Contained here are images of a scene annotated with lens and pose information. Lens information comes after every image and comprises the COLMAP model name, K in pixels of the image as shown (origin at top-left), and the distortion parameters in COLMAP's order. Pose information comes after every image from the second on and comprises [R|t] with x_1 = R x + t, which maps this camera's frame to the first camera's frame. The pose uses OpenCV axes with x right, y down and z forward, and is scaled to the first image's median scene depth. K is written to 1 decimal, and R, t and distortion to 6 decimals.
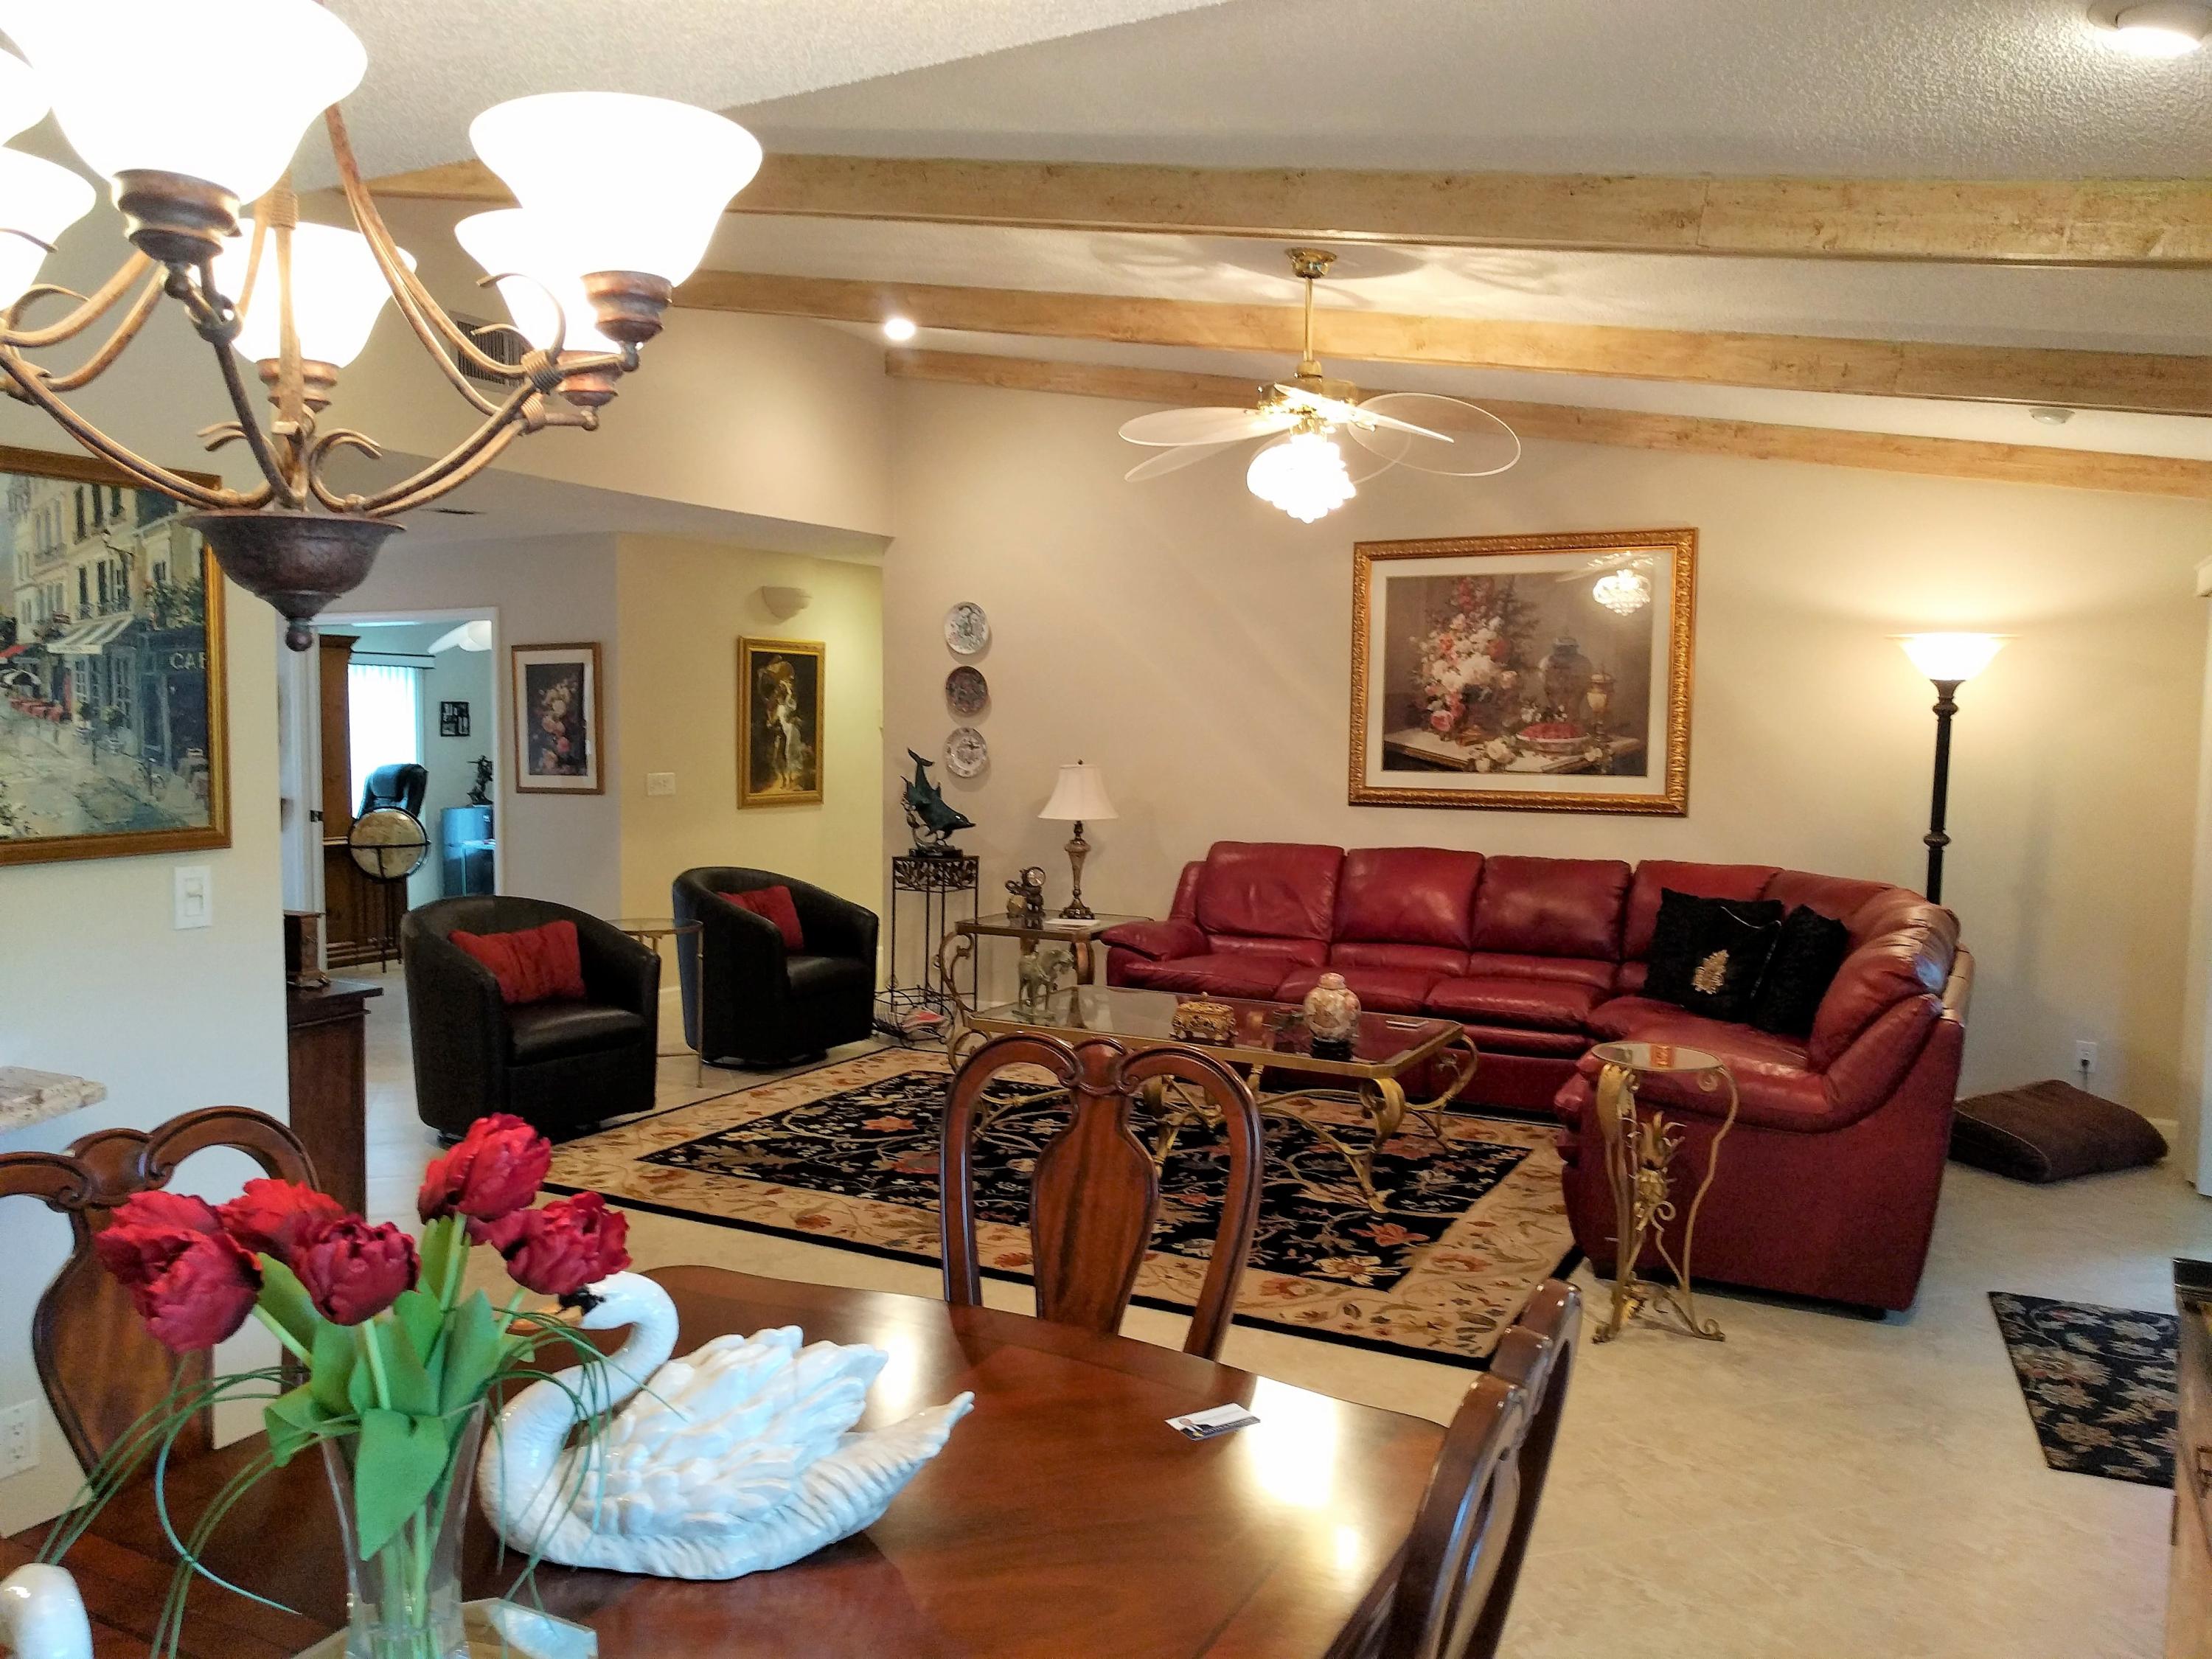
lens RADIAL K [[1665.0, 0, 1094.9], [0, 1665.0, 822.8], [0, 0, 1]] dist [0.020220, 0.004440]
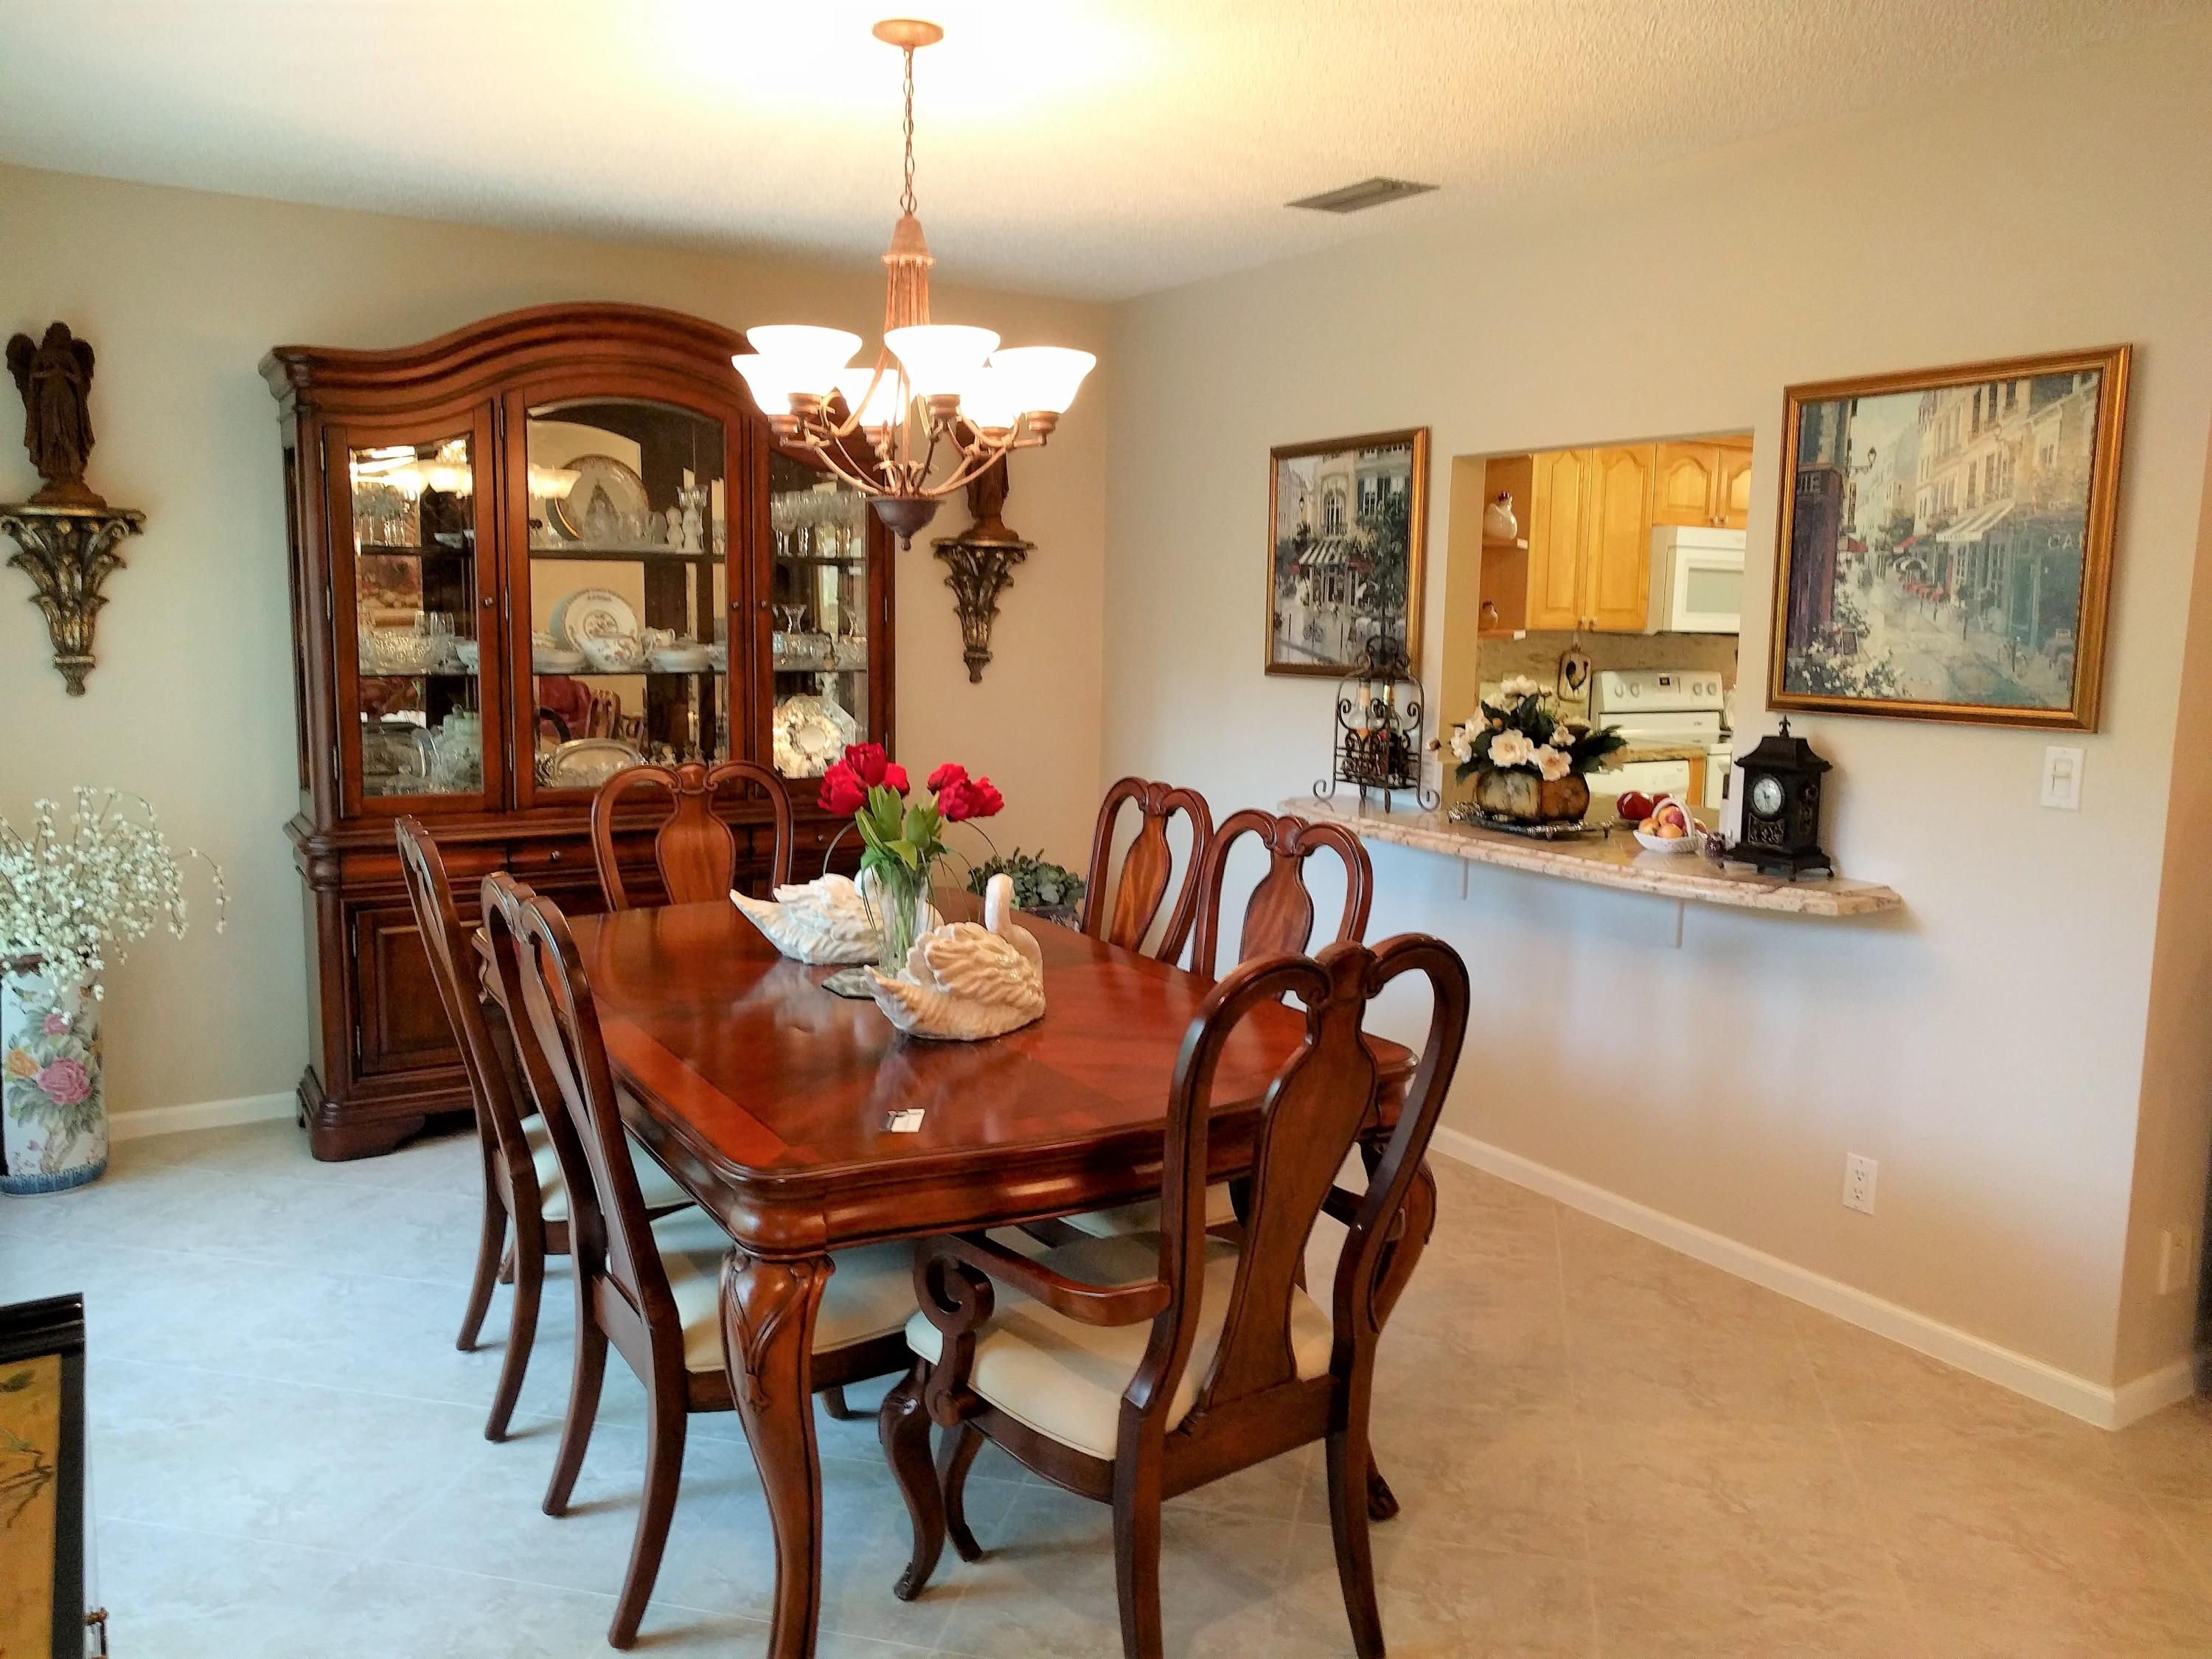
lens RADIAL K [[1666.0, 0, 1094.9], [0, 1666.0, 826.4], [0, 0, 1]] dist [0.004181, 0.012359]
pose [[-0.512114, 0.101262, -0.852928, 0.345116], [-0.073245, 0.984260, 0.160832, -0.025675], [0.855789, 0.144837, -0.496637, 0.559874]]
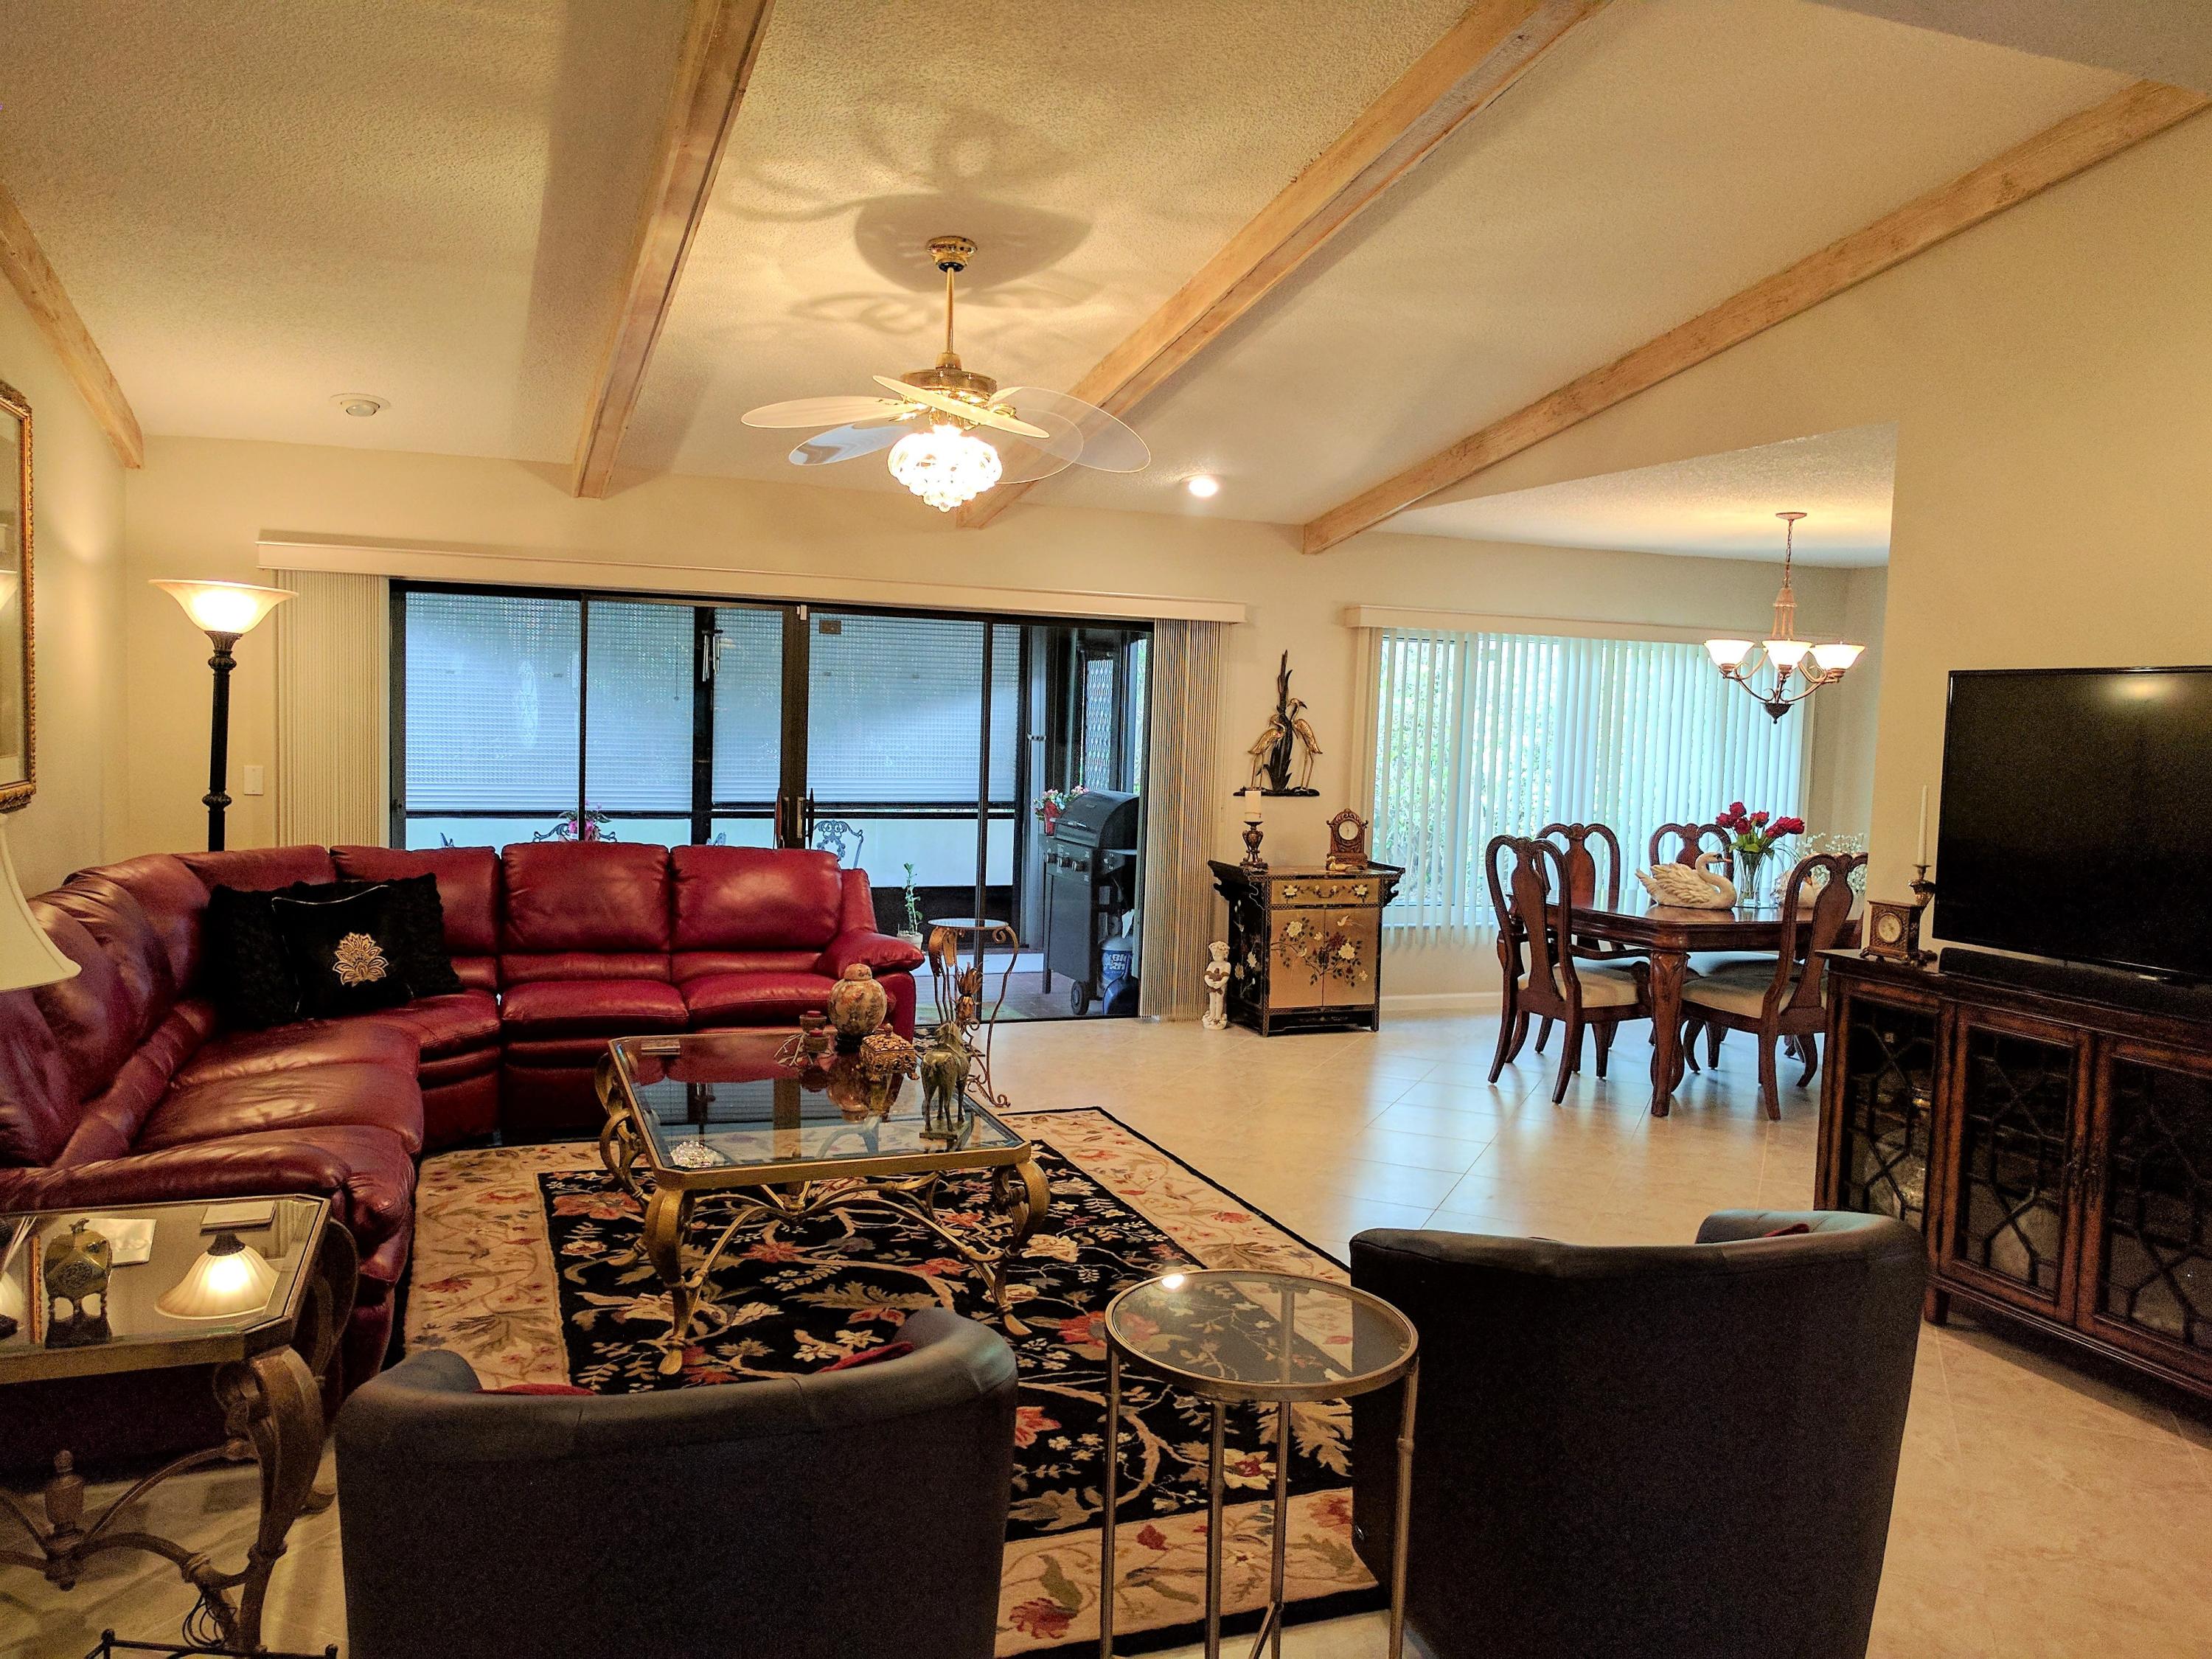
lens RADIAL K [[1666.0, 0, 1102.4], [0, 1666.0, 819.0], [0, 0, 1]] dist [0.004181, 0.012359]
pose [[-0.753649, -0.079792, 0.652416, -0.567817], [-0.000920, 0.992731, 0.120350, -0.106276], [-0.657276, 0.090101, -0.748244, 1.558076]]
